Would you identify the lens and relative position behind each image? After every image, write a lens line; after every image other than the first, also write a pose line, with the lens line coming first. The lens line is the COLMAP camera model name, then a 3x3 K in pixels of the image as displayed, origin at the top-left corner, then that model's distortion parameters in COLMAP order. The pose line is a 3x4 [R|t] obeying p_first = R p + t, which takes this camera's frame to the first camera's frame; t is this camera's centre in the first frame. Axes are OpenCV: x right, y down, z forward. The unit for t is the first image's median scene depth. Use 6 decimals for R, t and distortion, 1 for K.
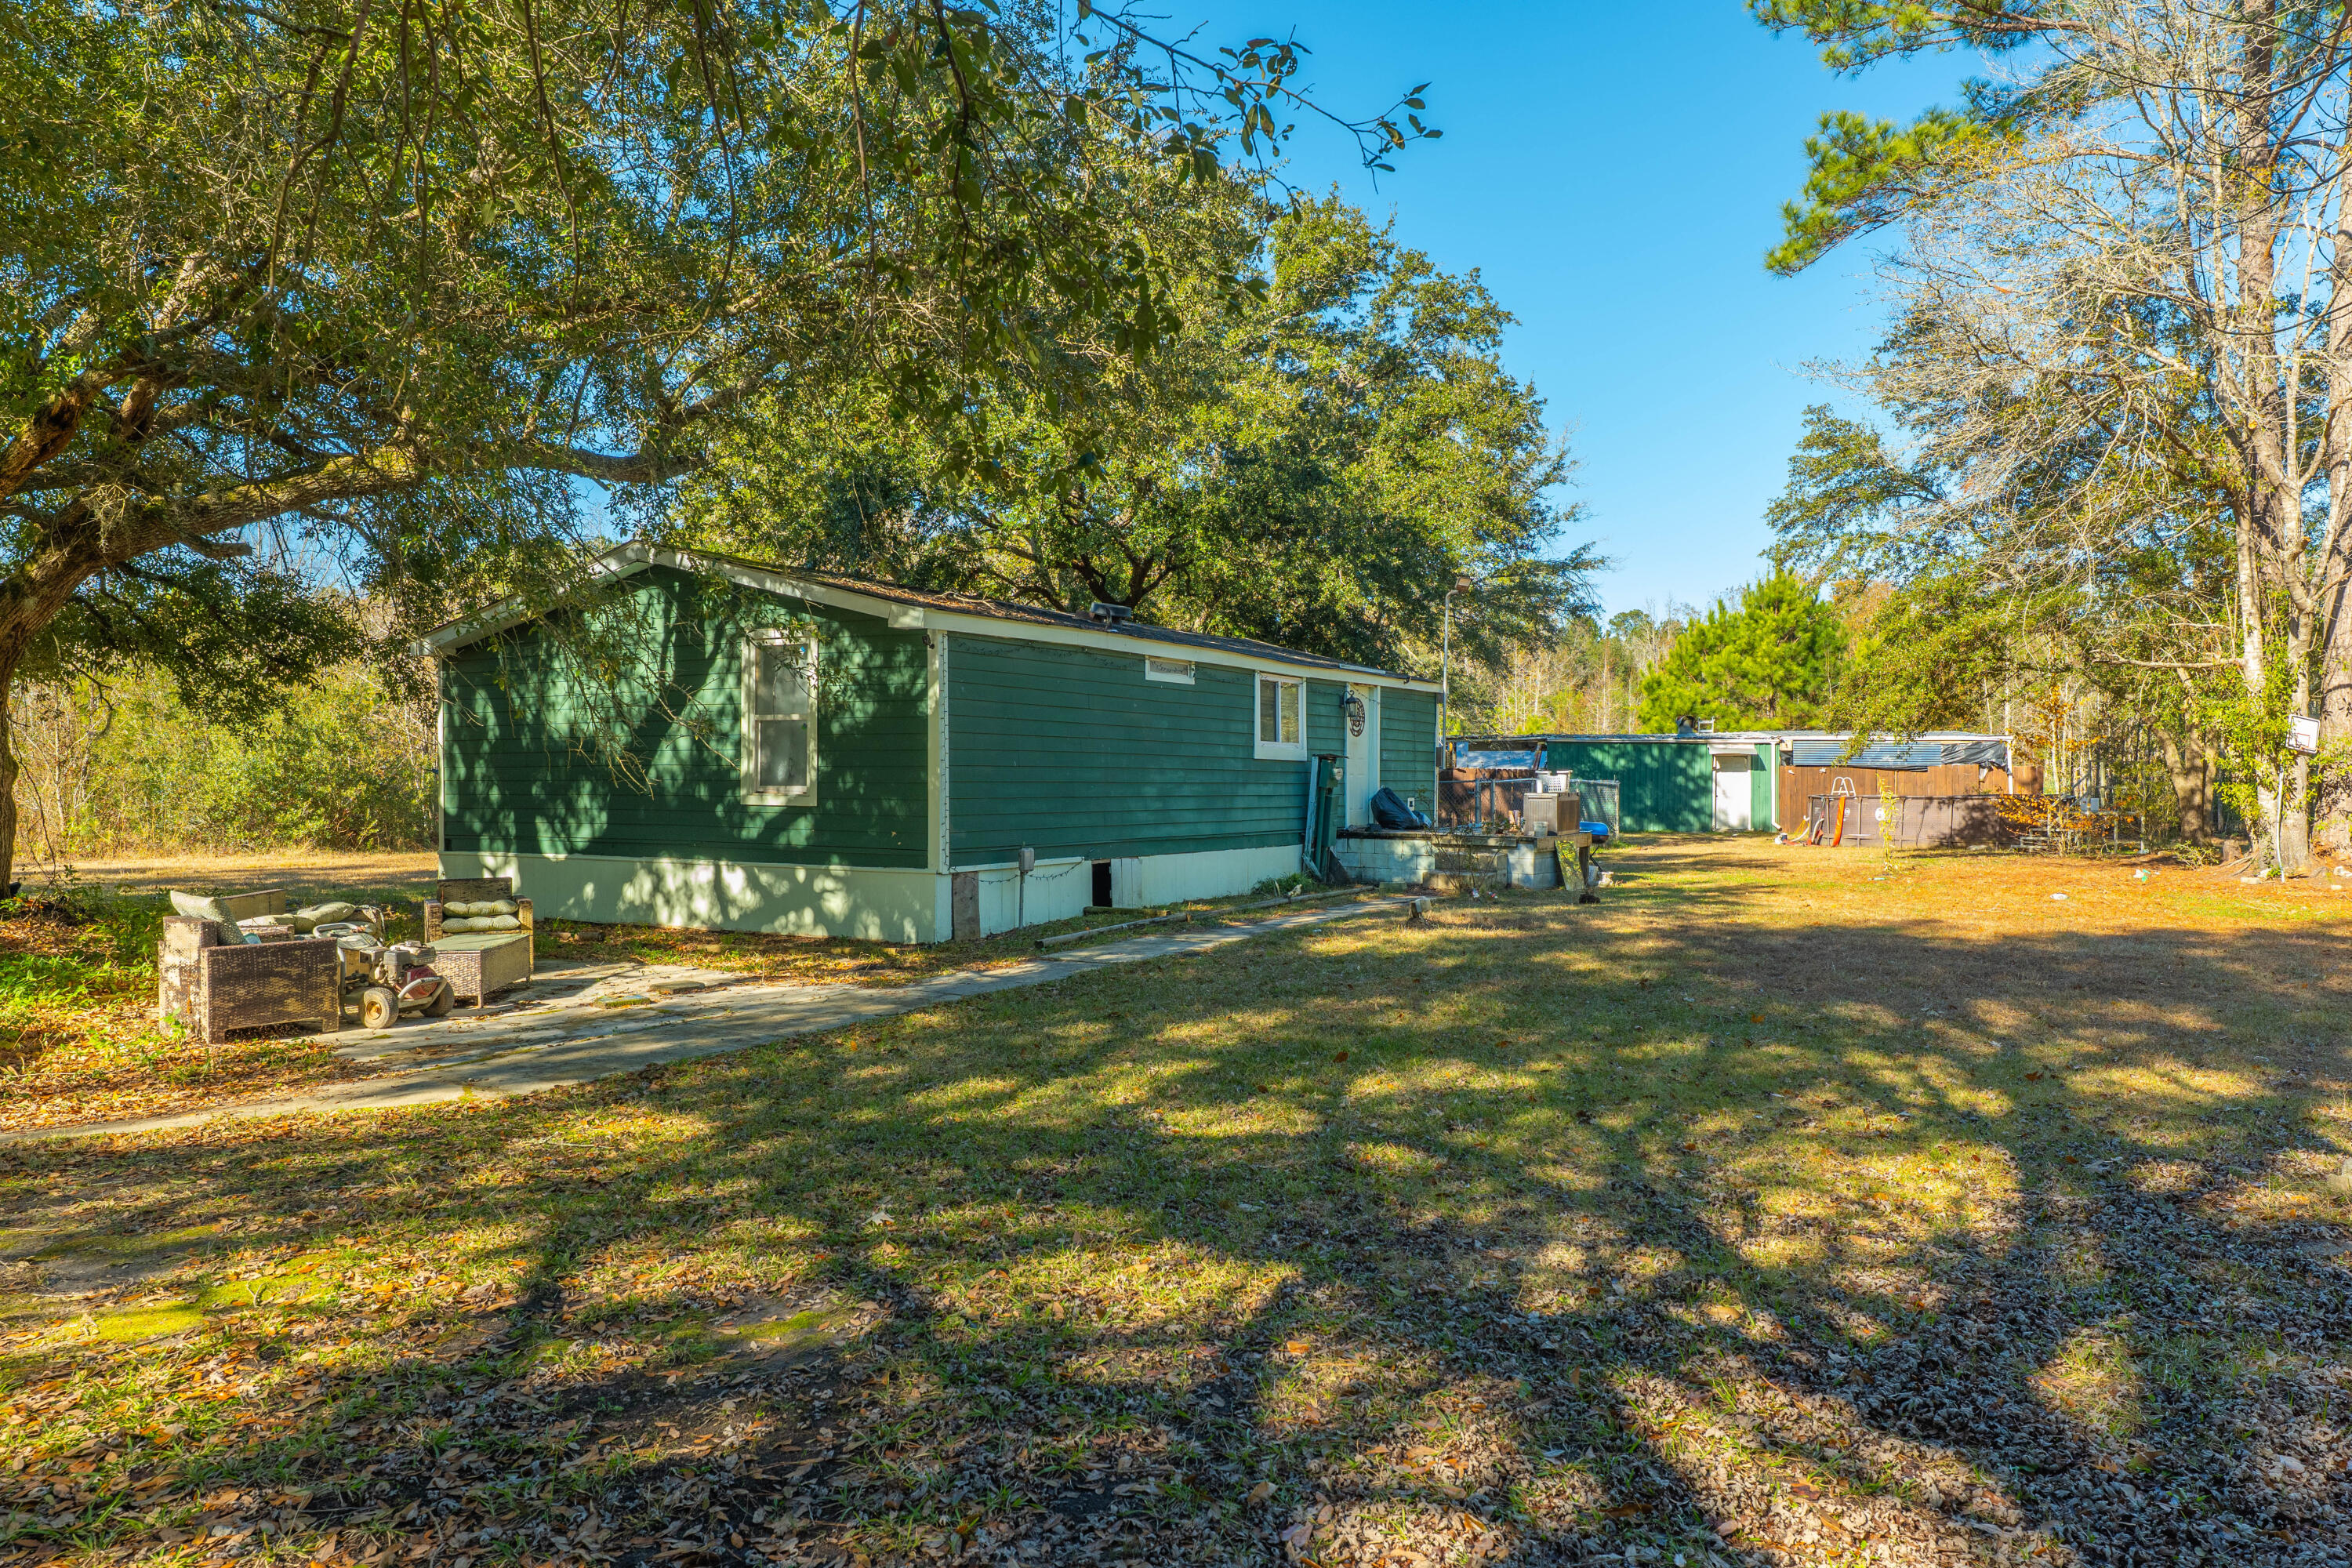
lens RADIAL K [[1656.1, 0, 1175.2], [0, 1656.1, 783.8], [0, 0, 1]] dist [0.000188, -0.000144]
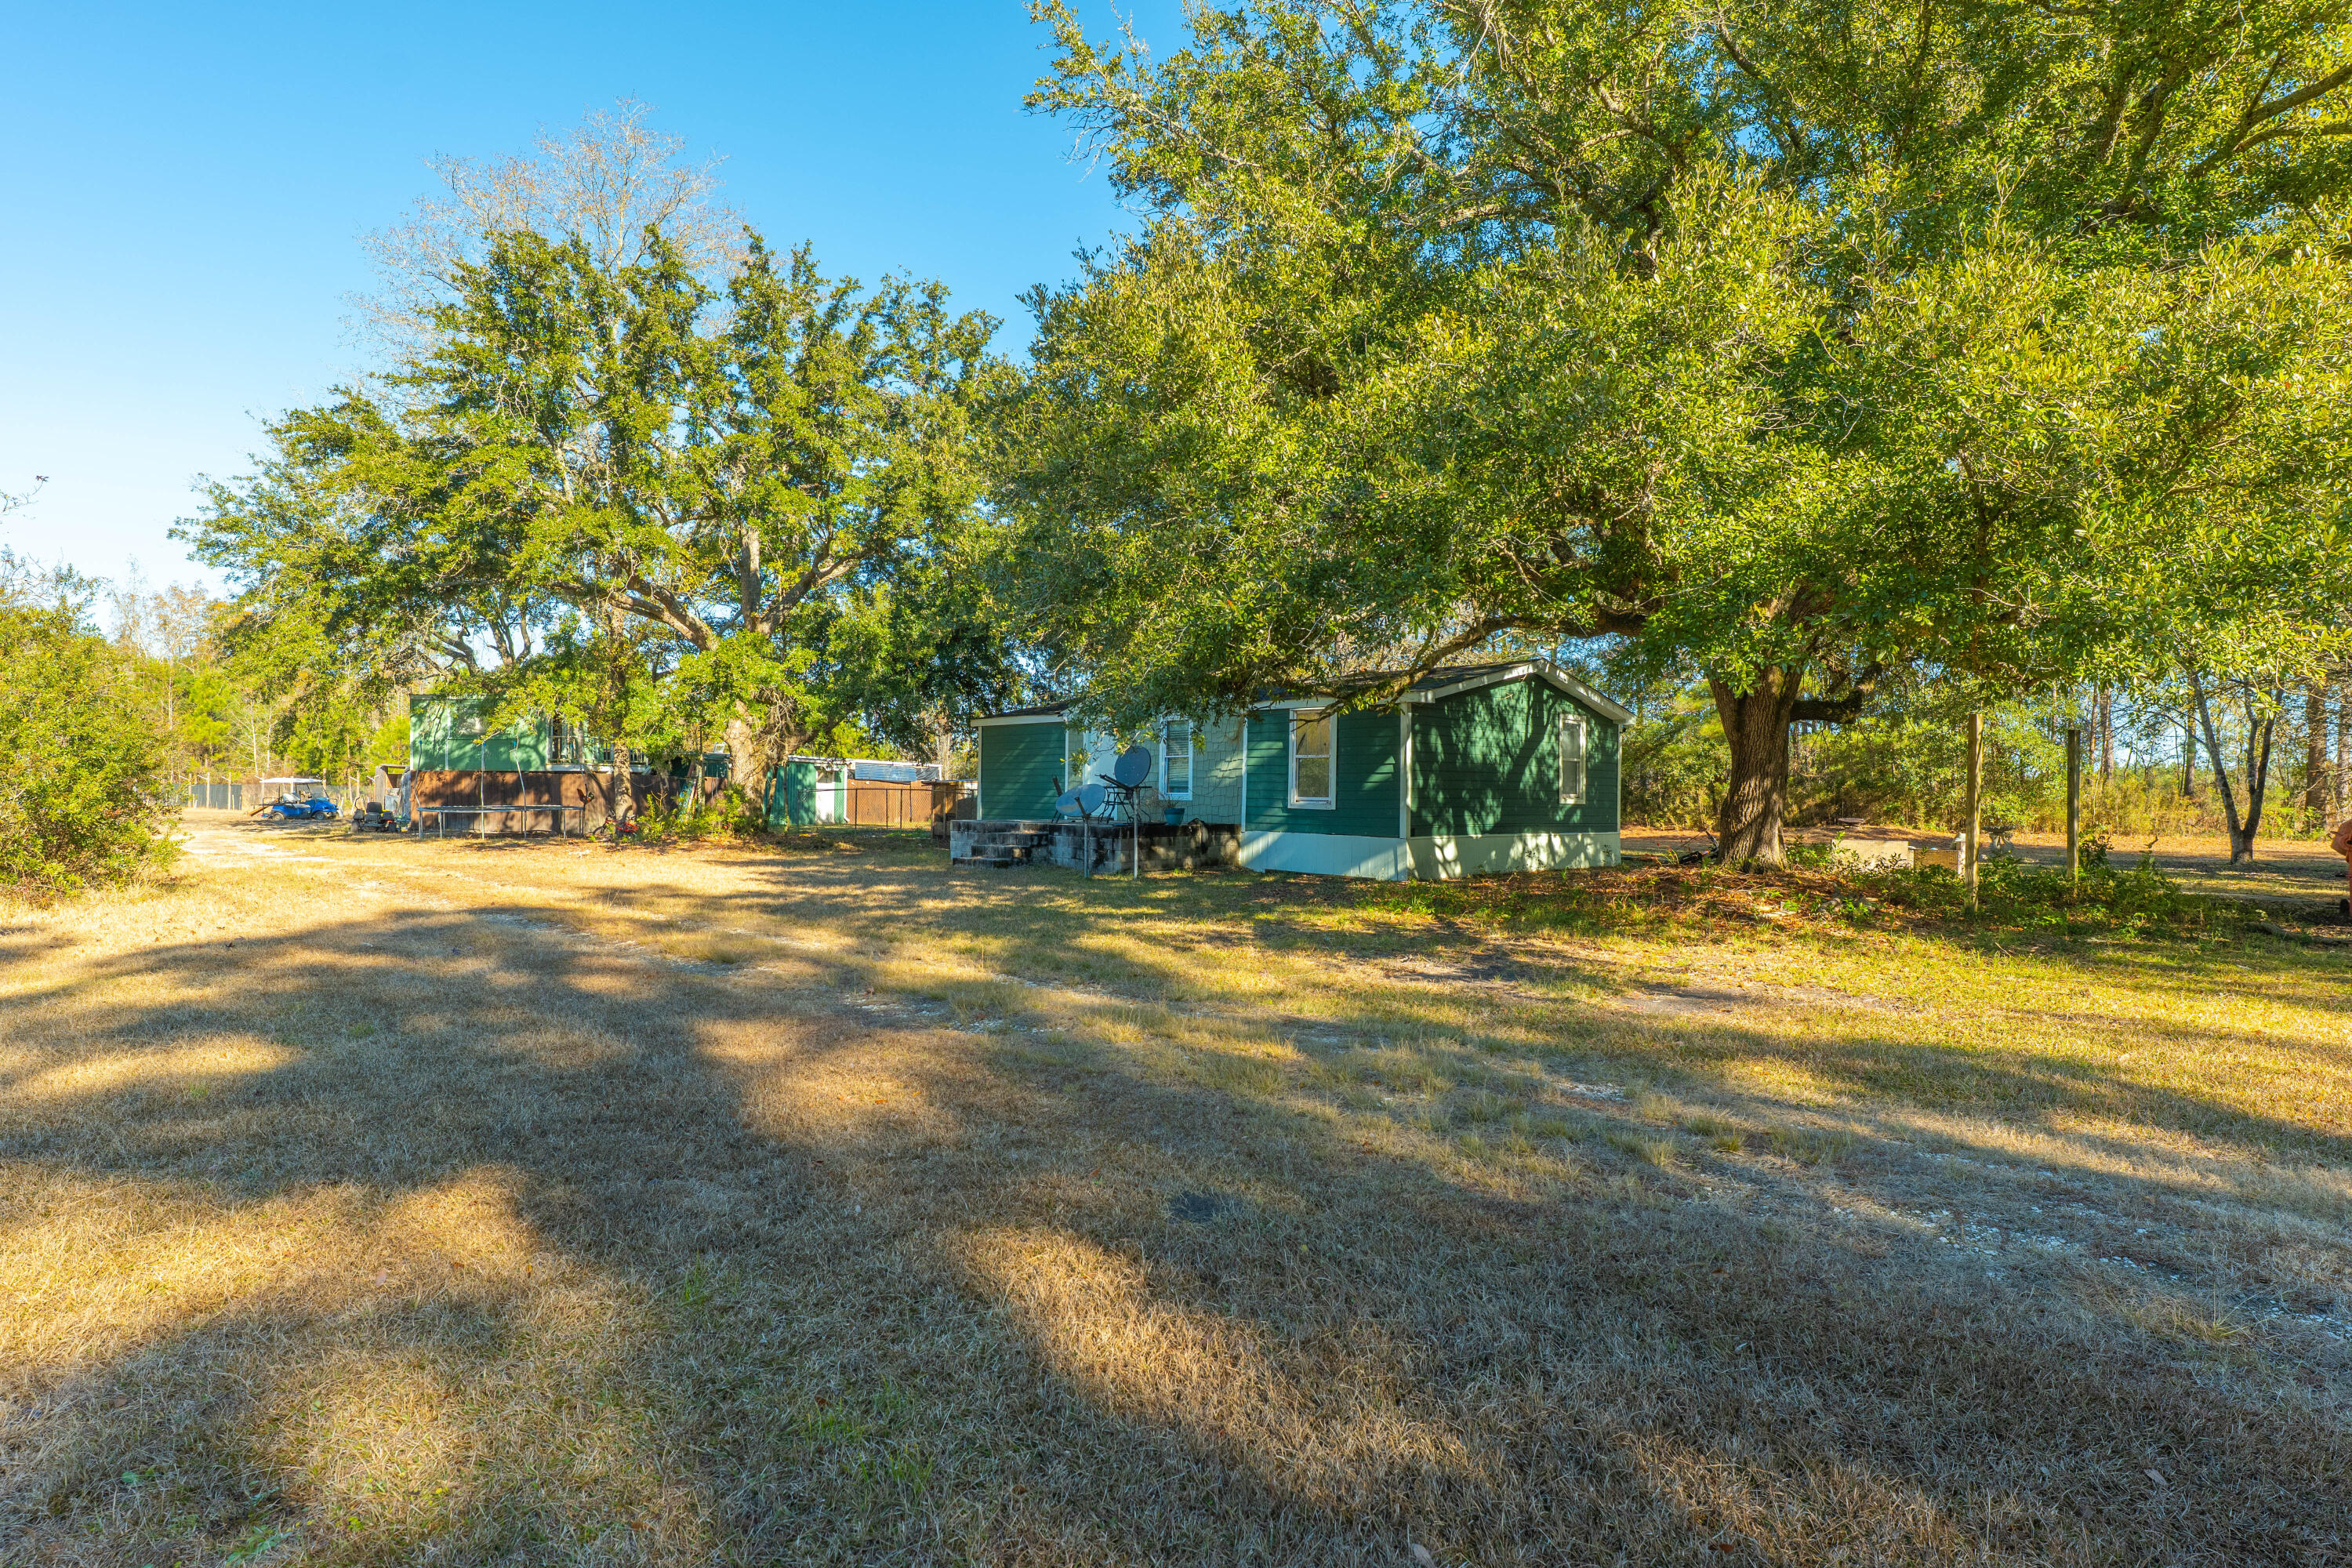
lens RADIAL K [[1275.2, 0, 1174.7], [0, 1275.2, 790.9], [0, 0, 1]] dist [-0.000064, 0.000004]
pose [[0.244426, 0.005590, 0.969652, -1.717109], [-0.005634, 0.999975, -0.004345, 0.007445], [-0.969652, -0.004402, 0.244451, 1.013890]]
